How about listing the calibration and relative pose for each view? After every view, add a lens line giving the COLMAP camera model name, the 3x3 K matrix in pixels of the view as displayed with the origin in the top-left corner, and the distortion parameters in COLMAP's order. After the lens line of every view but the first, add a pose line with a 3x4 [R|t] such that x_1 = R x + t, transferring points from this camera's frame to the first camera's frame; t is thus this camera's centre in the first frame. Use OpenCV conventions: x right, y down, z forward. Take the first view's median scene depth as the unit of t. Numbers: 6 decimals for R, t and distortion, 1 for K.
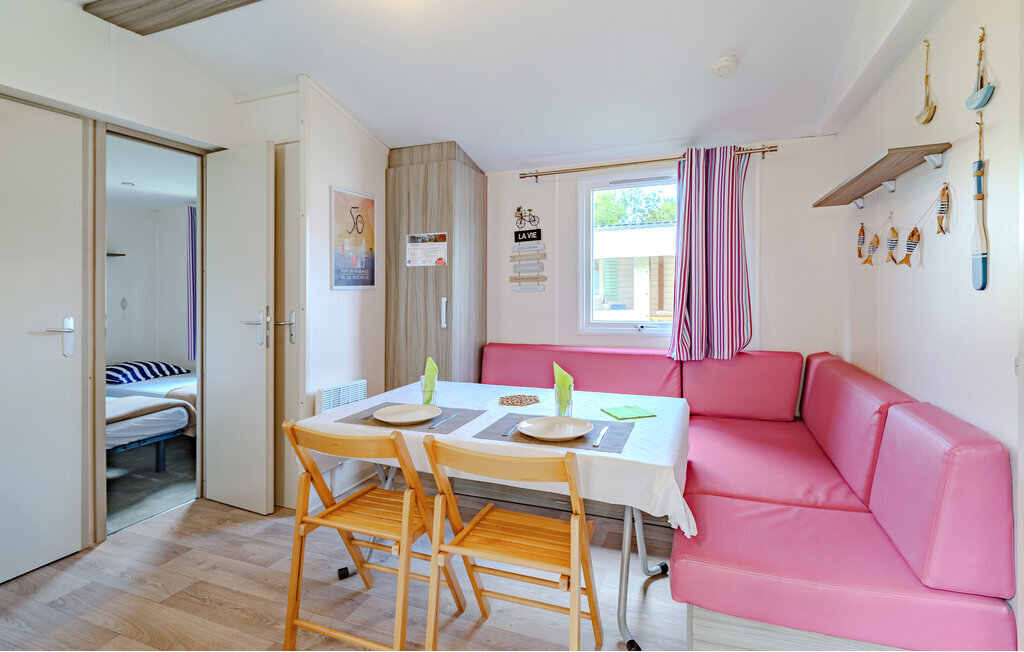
lens RADIAL K [[467.0, 0, 538.7], [0, 467.0, 300.2], [0, 0, 1]] dist [0.001141, 0.000350]
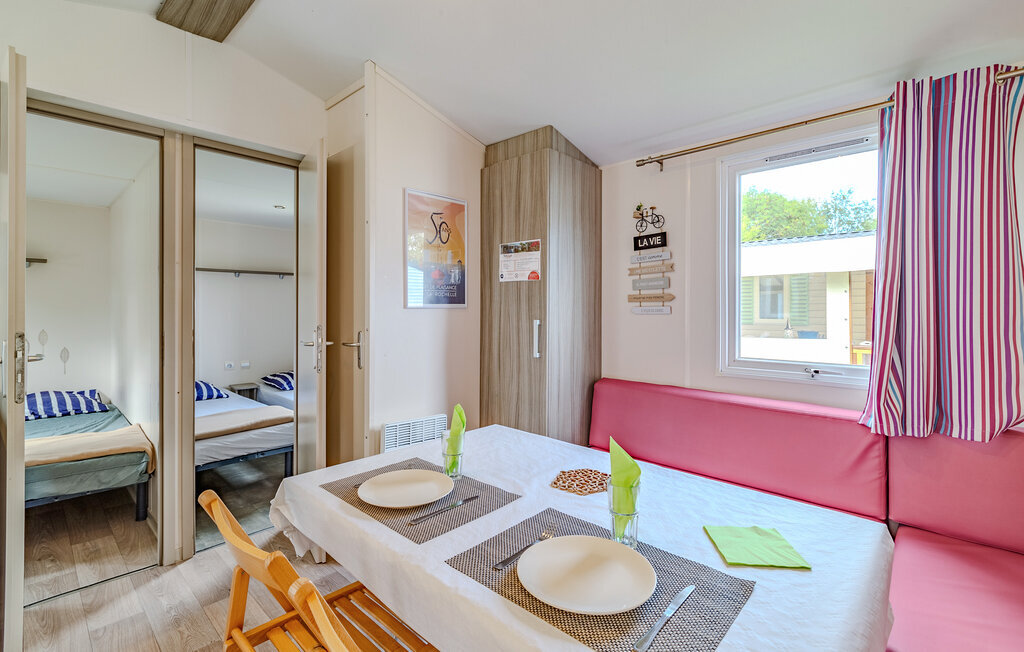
lens RADIAL K [[467.0, 0, 548.7], [0, 467.0, 304.1], [0, 0, 1]] dist [0.001141, 0.000350]
pose [[0.938331, 0.012258, -0.345520, 0.094568], [-0.024331, 0.999235, -0.030626, -0.008720], [0.344880, 0.037144, 0.937912, 0.251516]]
